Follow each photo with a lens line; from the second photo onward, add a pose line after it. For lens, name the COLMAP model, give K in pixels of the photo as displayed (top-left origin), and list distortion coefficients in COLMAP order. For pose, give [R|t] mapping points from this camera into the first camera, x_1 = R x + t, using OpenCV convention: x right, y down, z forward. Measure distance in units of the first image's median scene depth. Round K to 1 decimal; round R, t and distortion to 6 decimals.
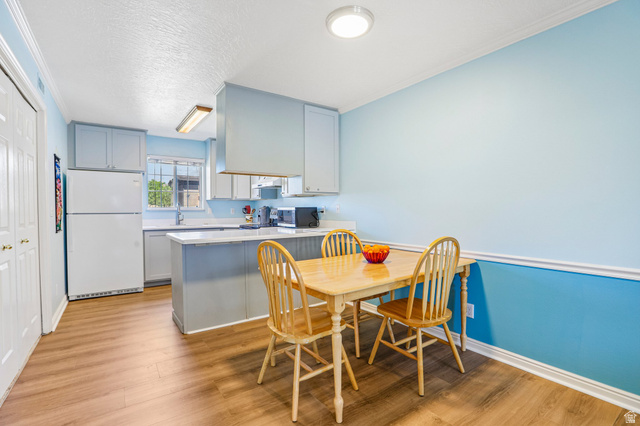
lens RADIAL K [[297.8, 0, 319.5], [0, 297.8, 211.9], [0, 0, 1]] dist [-0.025284, 0.000945]
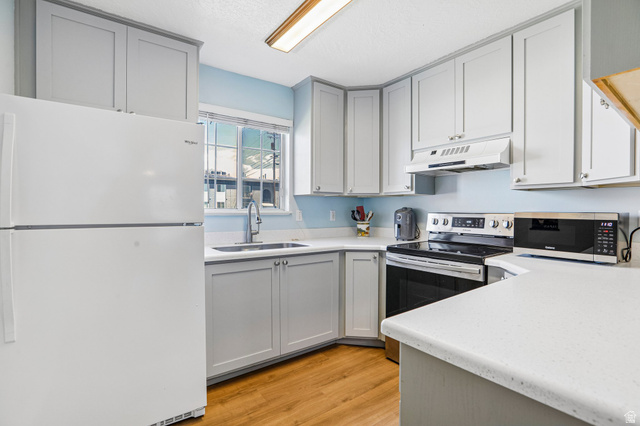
lens RADIAL K [[297.8, 0, 314.5], [0, 297.8, 217.2], [0, 0, 1]] dist [-0.025284, 0.000945]
pose [[0.999254, 0.006628, 0.038040, -0.434764], [-0.007257, 0.999839, 0.016403, -0.010927], [-0.037925, -0.016667, 0.999142, 0.539737]]
